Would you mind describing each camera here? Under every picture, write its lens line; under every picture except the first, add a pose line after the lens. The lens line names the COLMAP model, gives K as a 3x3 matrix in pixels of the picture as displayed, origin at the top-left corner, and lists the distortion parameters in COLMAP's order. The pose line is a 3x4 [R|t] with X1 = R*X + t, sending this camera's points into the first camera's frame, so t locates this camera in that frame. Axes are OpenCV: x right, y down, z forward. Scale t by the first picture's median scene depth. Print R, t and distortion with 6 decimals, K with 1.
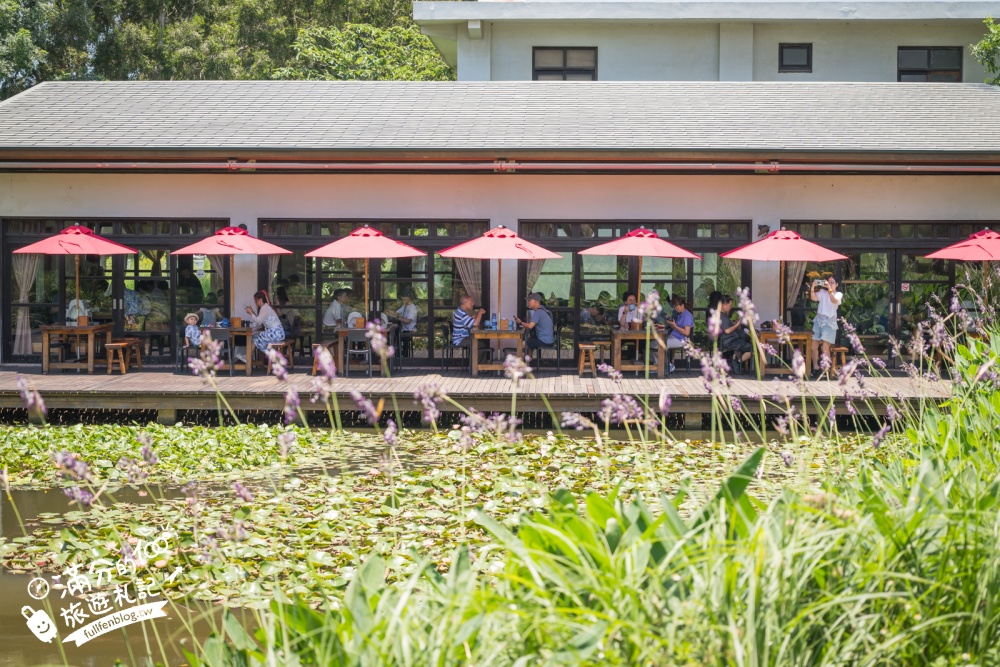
lens RADIAL K [[1978.7, 0, 500.0], [0, 1978.7, 333.9], [0, 0, 1]] dist [0.001671, 0.000000]
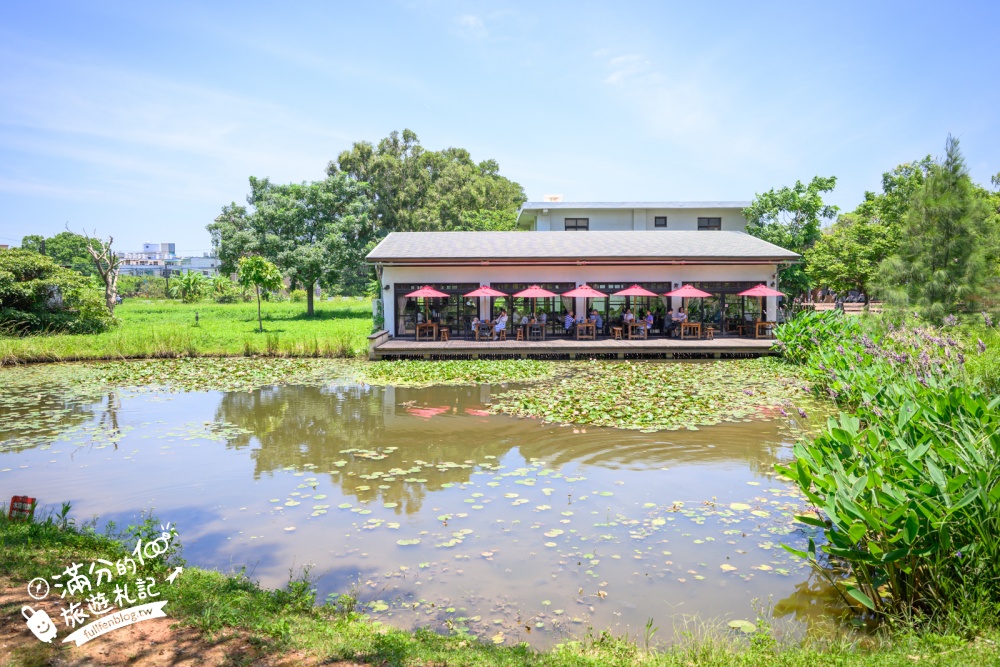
lens RADIAL K [[731.7, 0, 500.0], [0, 731.7, 332.2], [0, 0, 1]] dist [0.000600, 0.000946]
pose [[0.998906, -0.010632, 0.045529, -0.119225], [0.010175, 0.999896, 0.010252, -0.000737], [-0.045634, -0.009777, 0.998910, 0.004695]]
